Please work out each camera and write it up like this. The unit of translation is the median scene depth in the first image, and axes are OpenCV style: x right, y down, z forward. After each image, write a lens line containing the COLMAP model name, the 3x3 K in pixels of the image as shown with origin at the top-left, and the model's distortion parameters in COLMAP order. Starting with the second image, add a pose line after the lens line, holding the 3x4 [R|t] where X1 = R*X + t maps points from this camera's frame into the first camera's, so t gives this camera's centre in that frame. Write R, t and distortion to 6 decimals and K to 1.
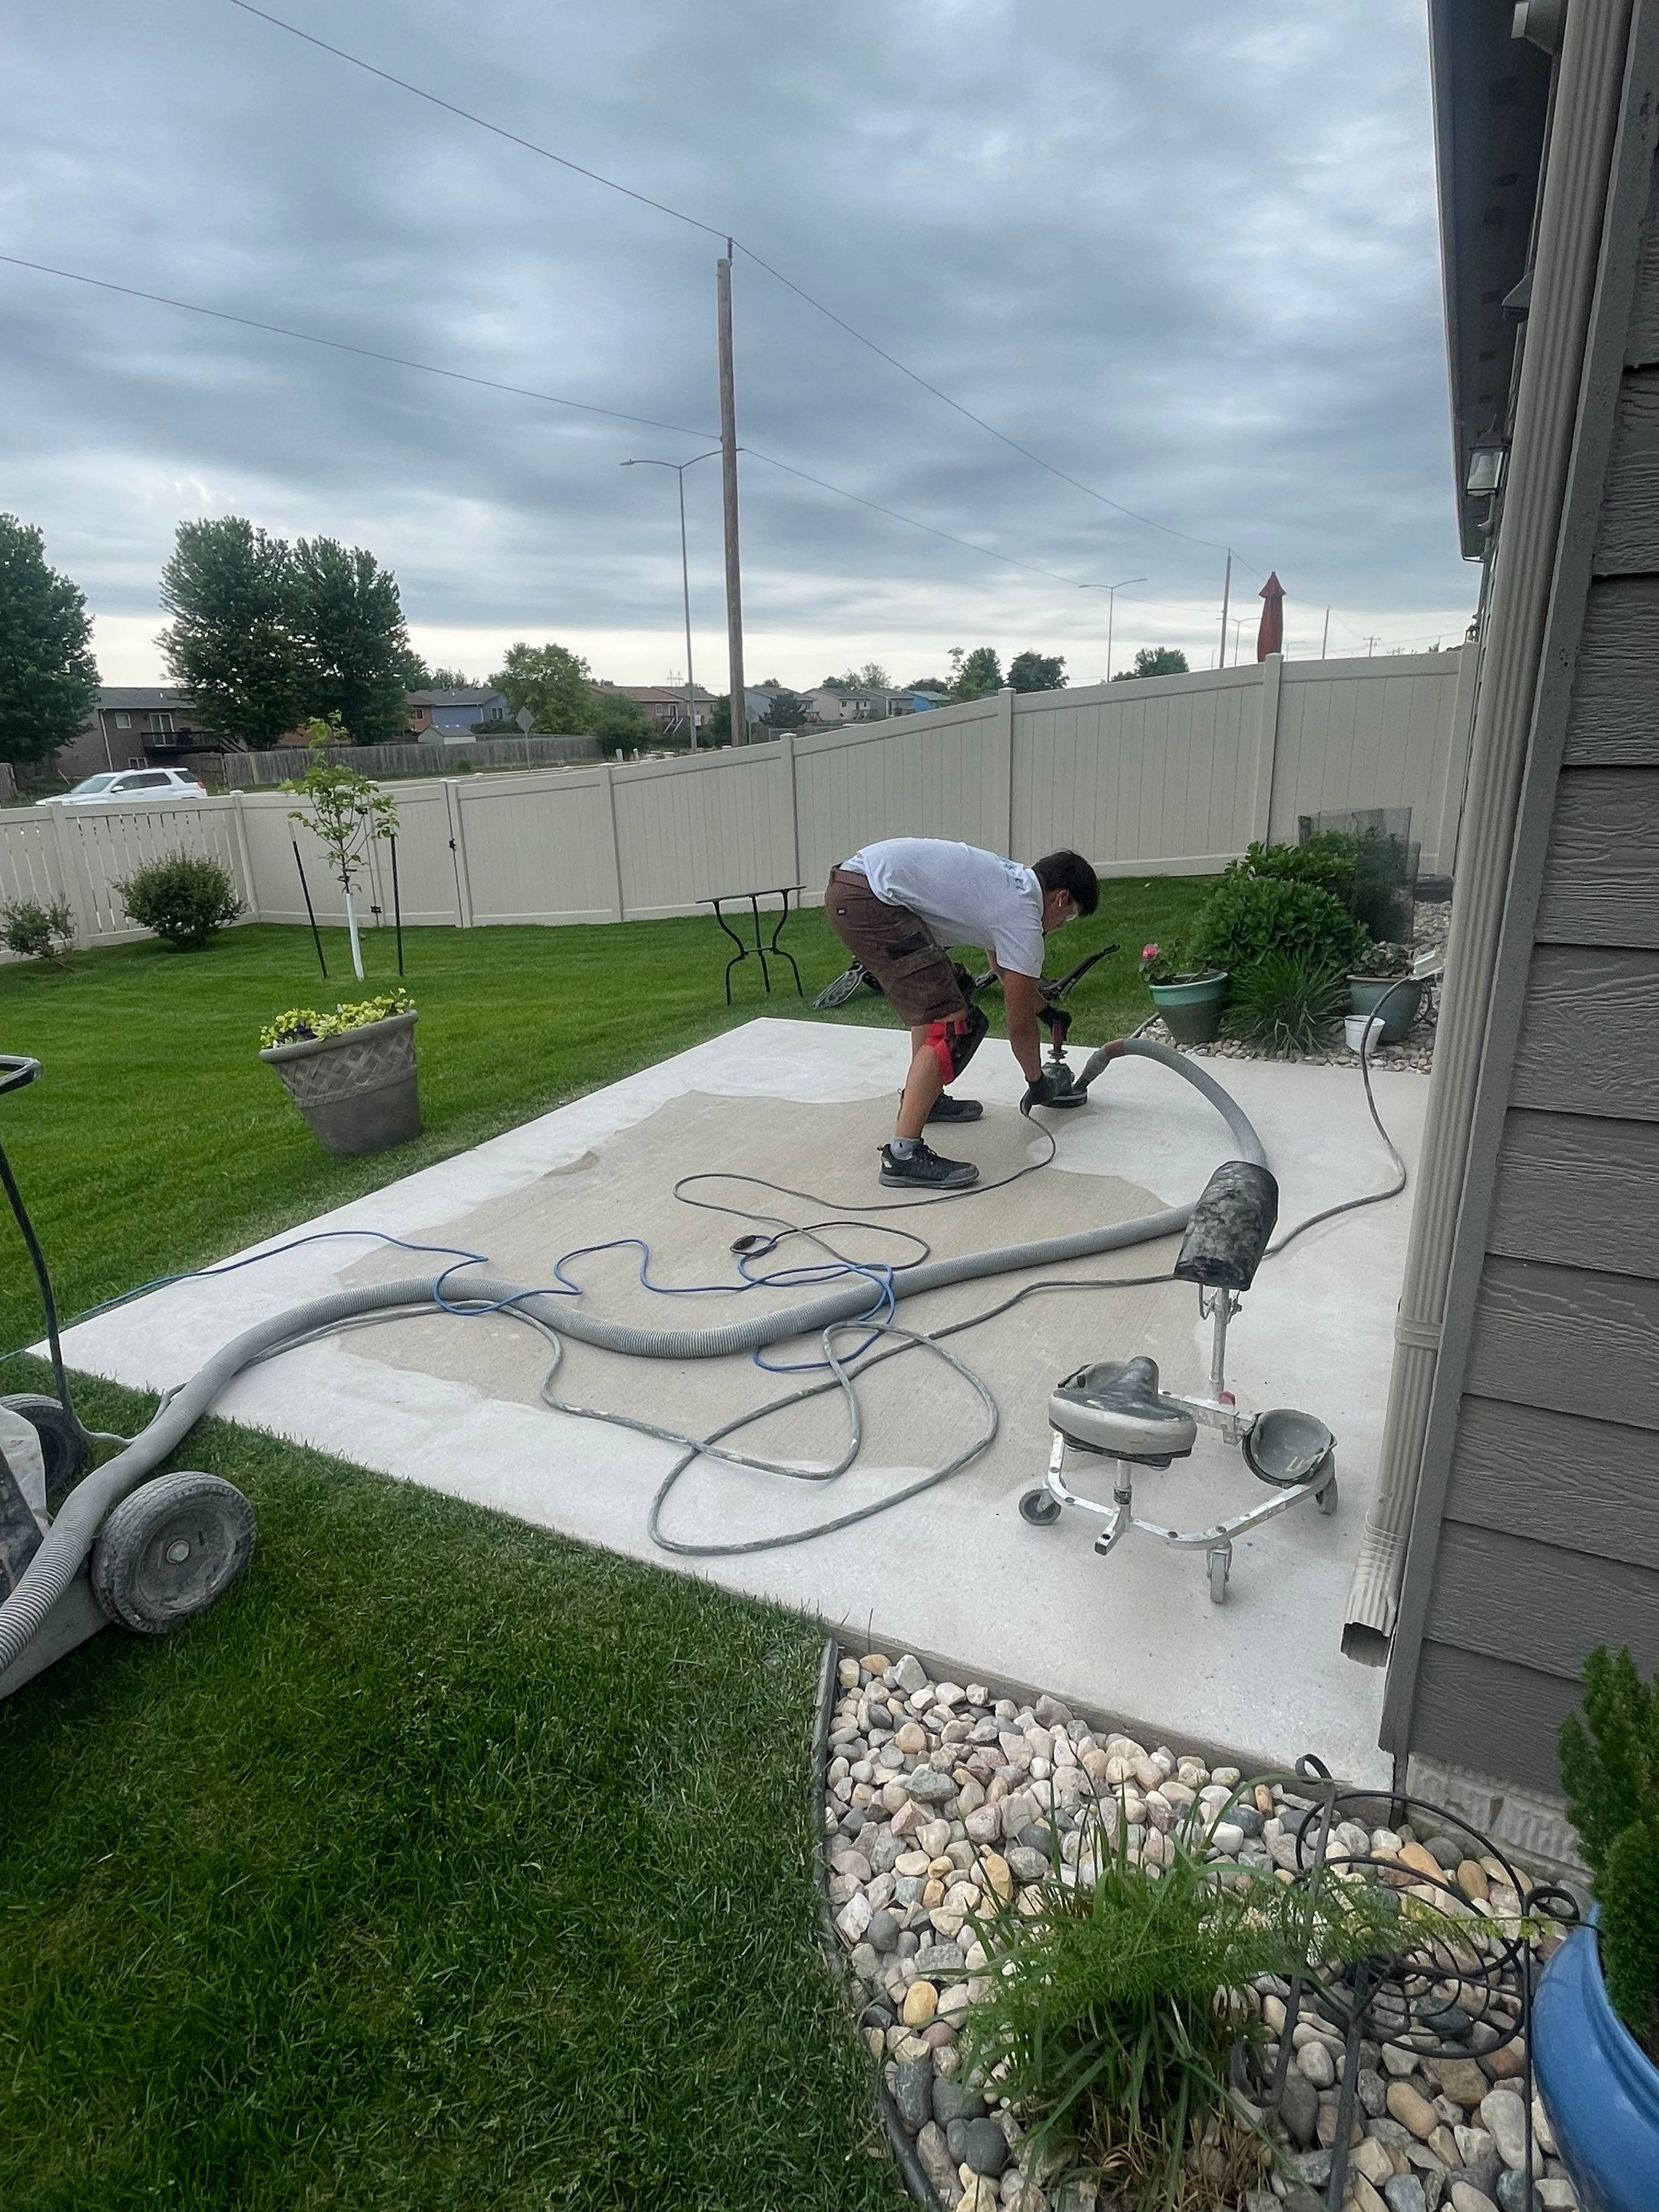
lens RADIAL K [[1209.4, 0, 832.0], [0, 1209.4, 1099.9], [0, 0, 1]] dist [0.002399, -0.005377]
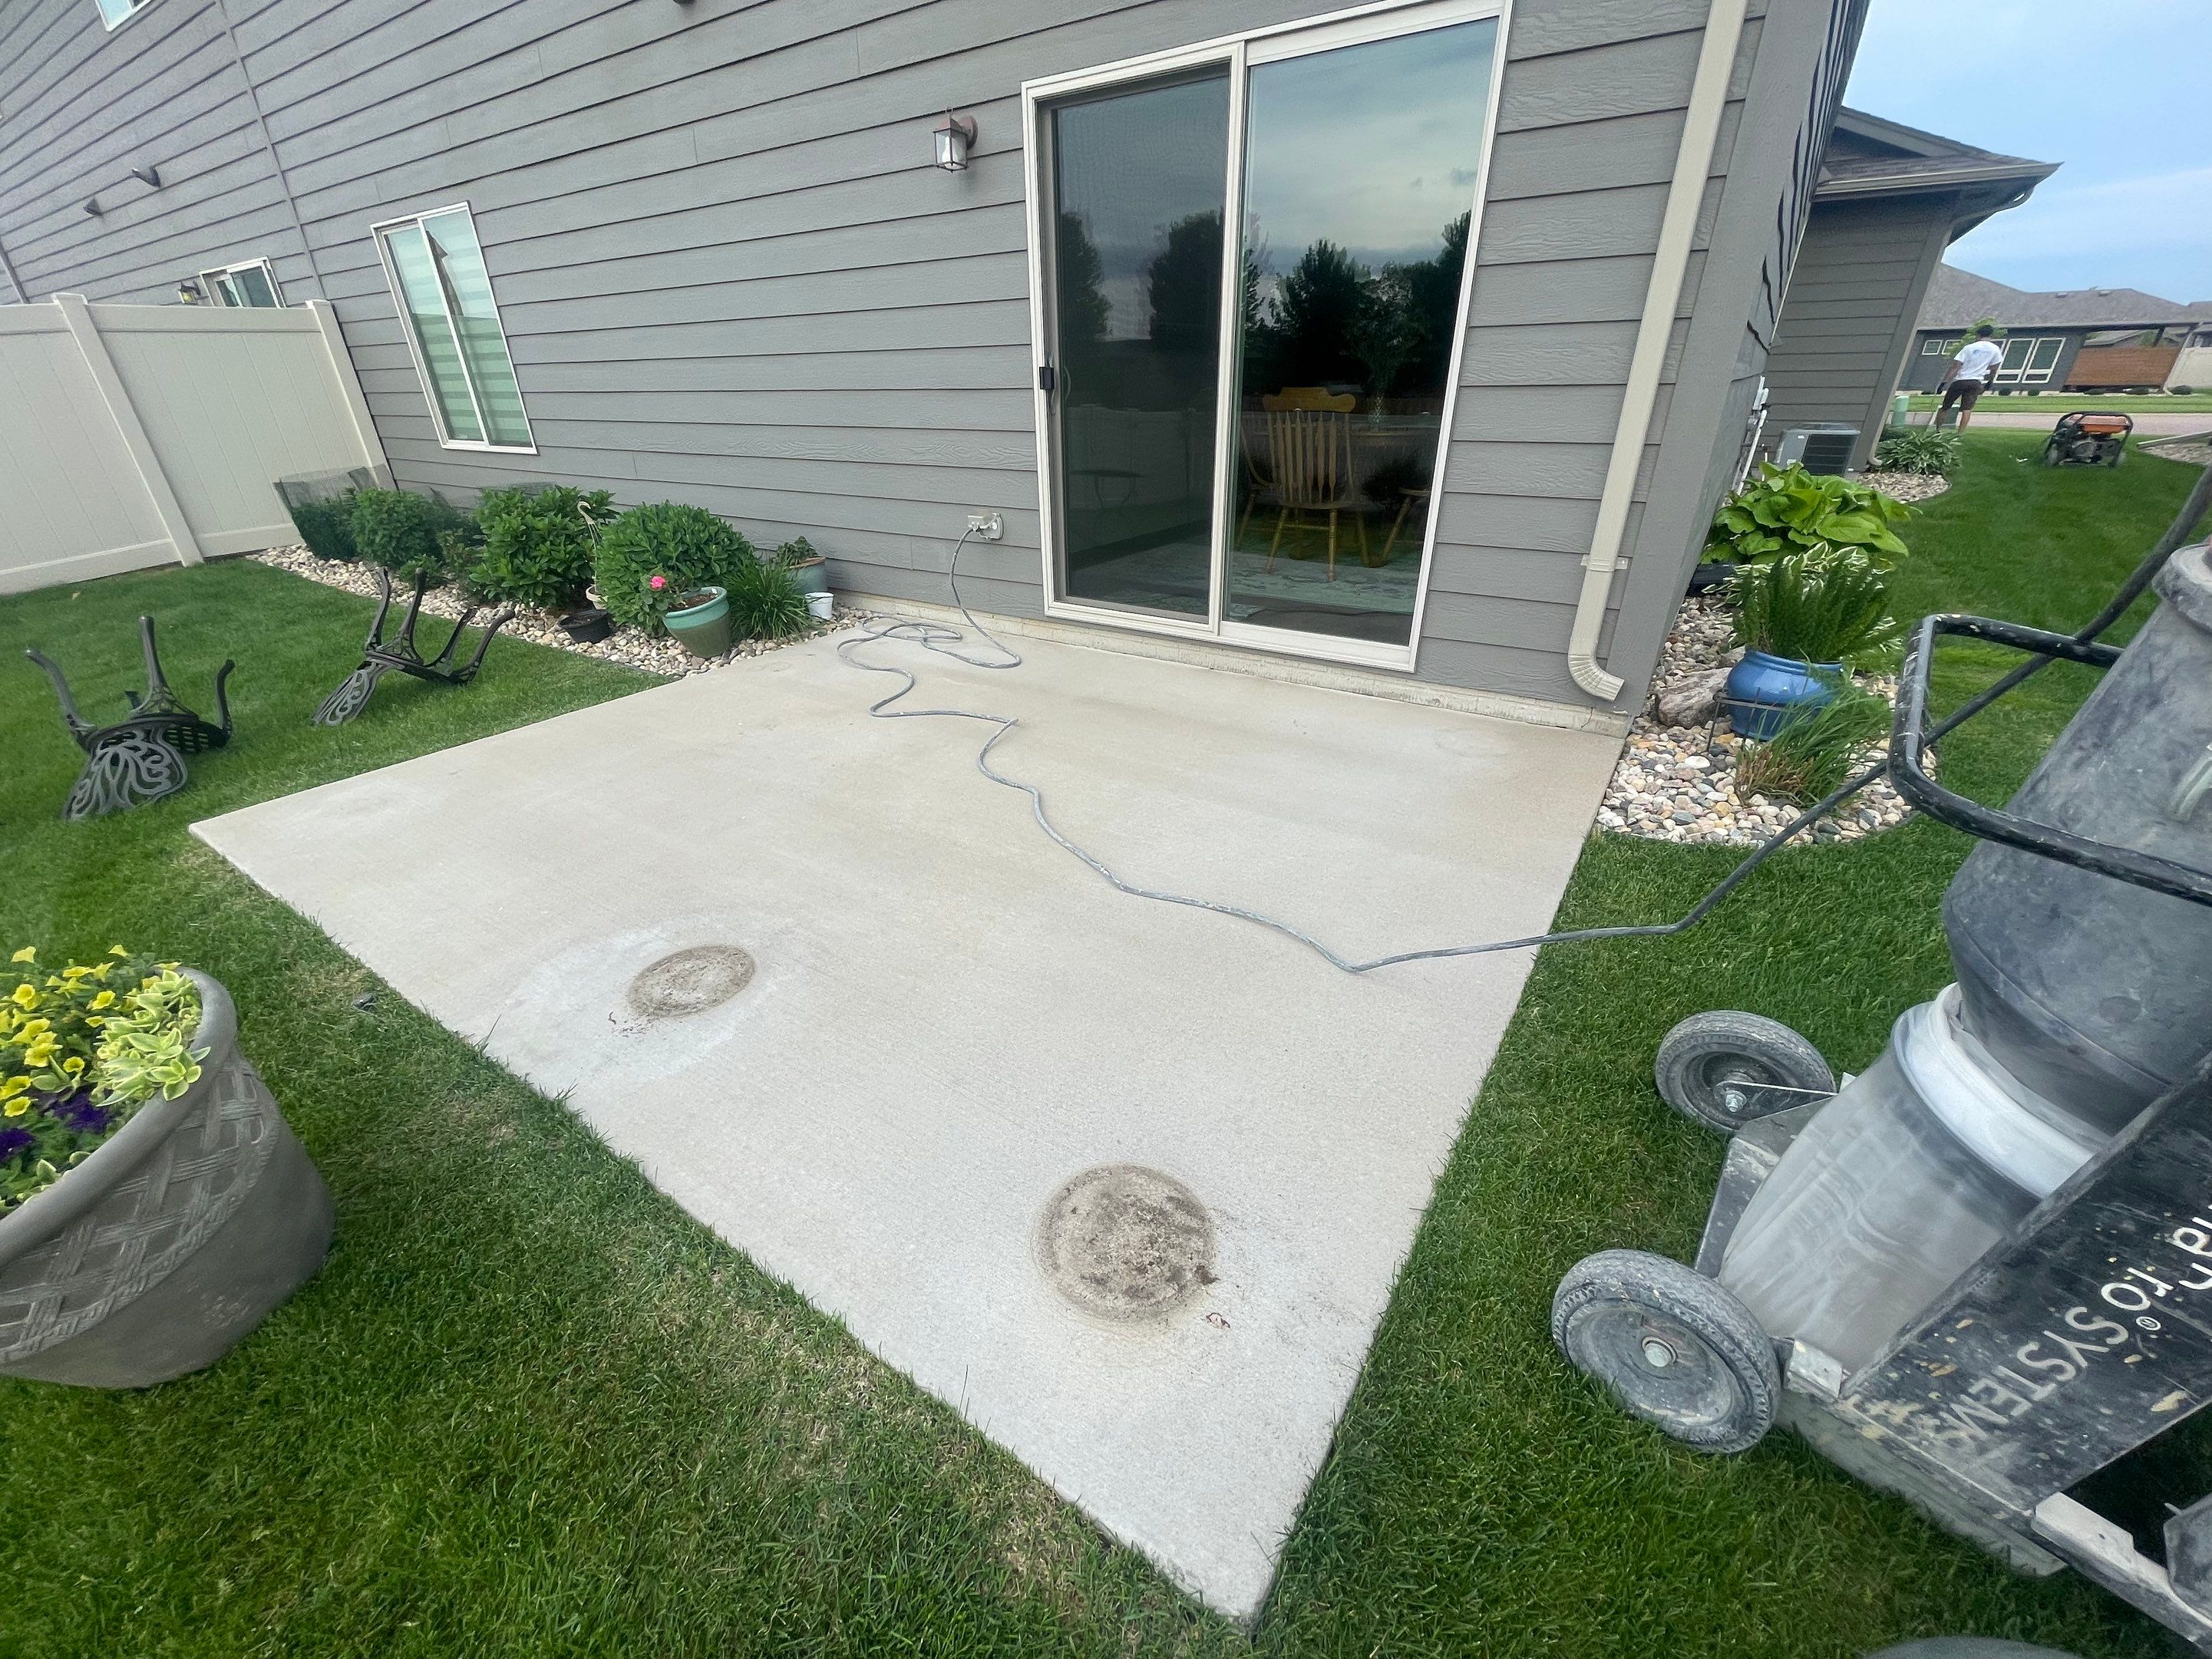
lens RADIAL K [[885.8, 0, 1112.5], [0, 885.8, 832.3], [0, 0, 1]] dist [-0.002970, -0.000088]
pose [[0.120764, -0.435606, 0.892000, -0.396274], [0.307661, 0.870754, 0.383578, -0.090097], [-0.943801, 0.228111, 0.239175, 0.426563]]
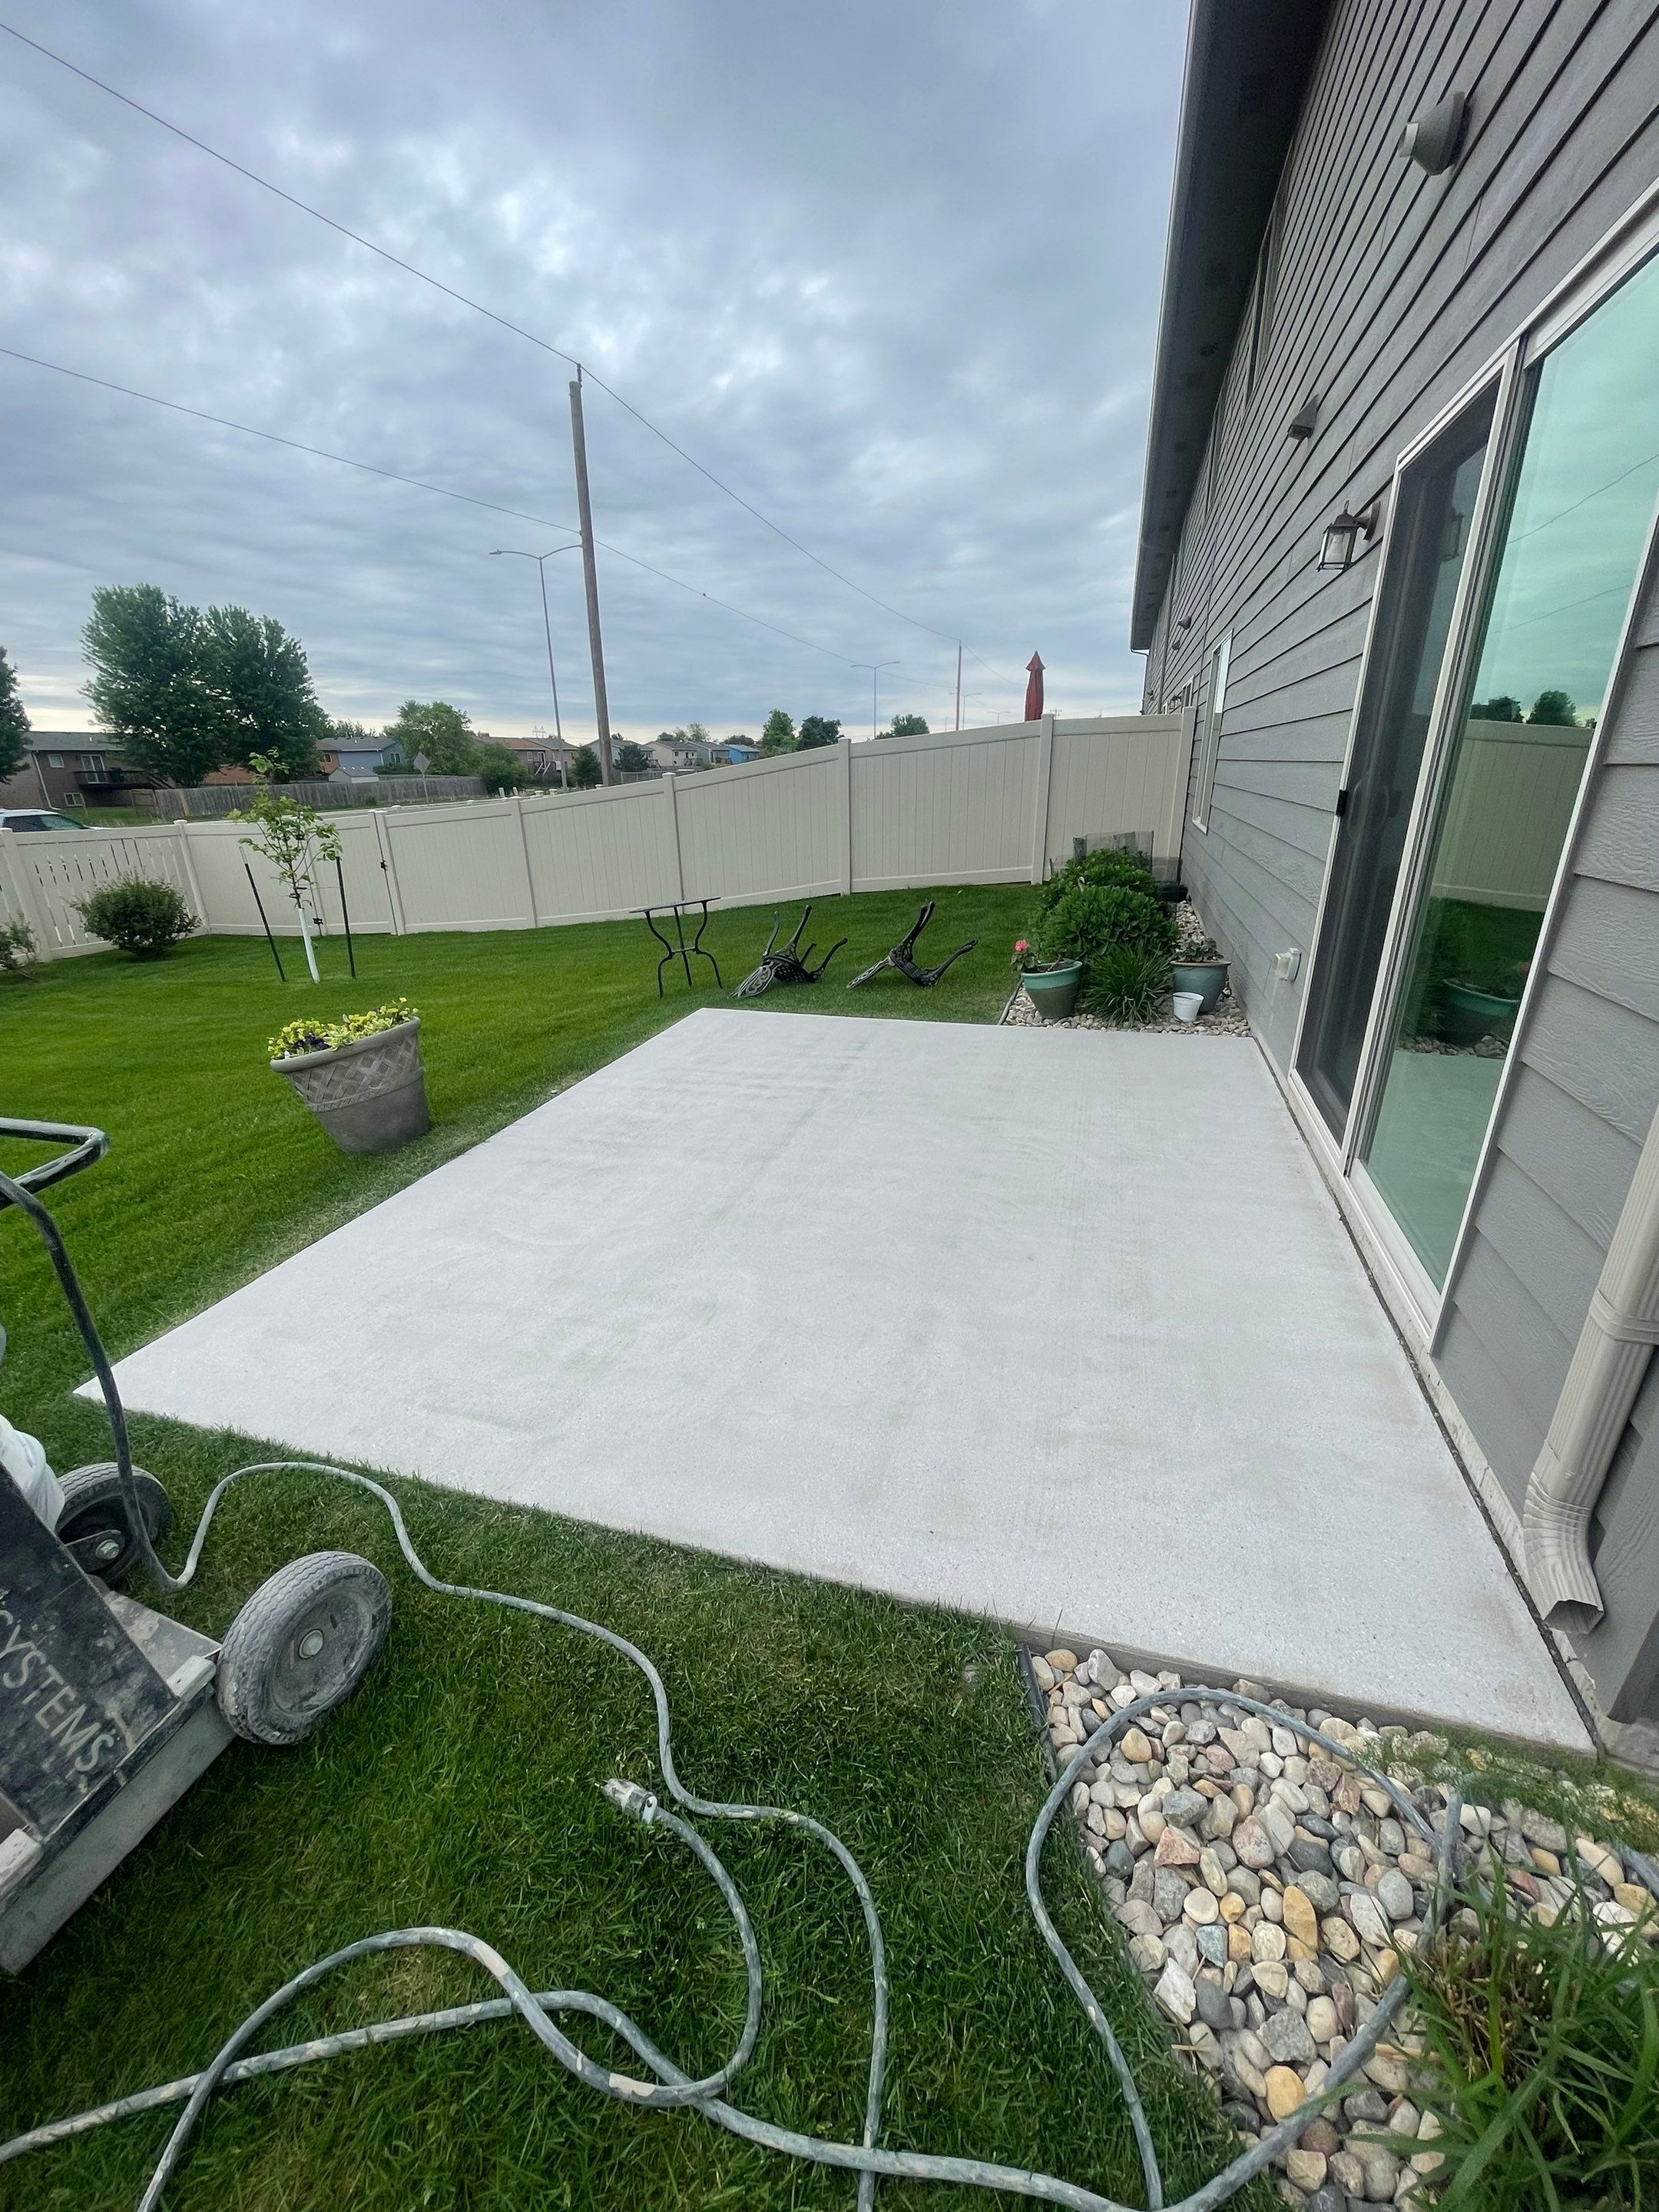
lens RADIAL K [[885.9, 0, 833.0], [0, 885.9, 1106.6], [0, 0, 1]] dist [-0.002970, -0.000088]
pose [[0.984057, -0.054747, 0.169218, -0.081016], [0.044318, 0.996913, 0.064808, -0.020385], [-0.172244, -0.056275, 0.983446, 0.097349]]
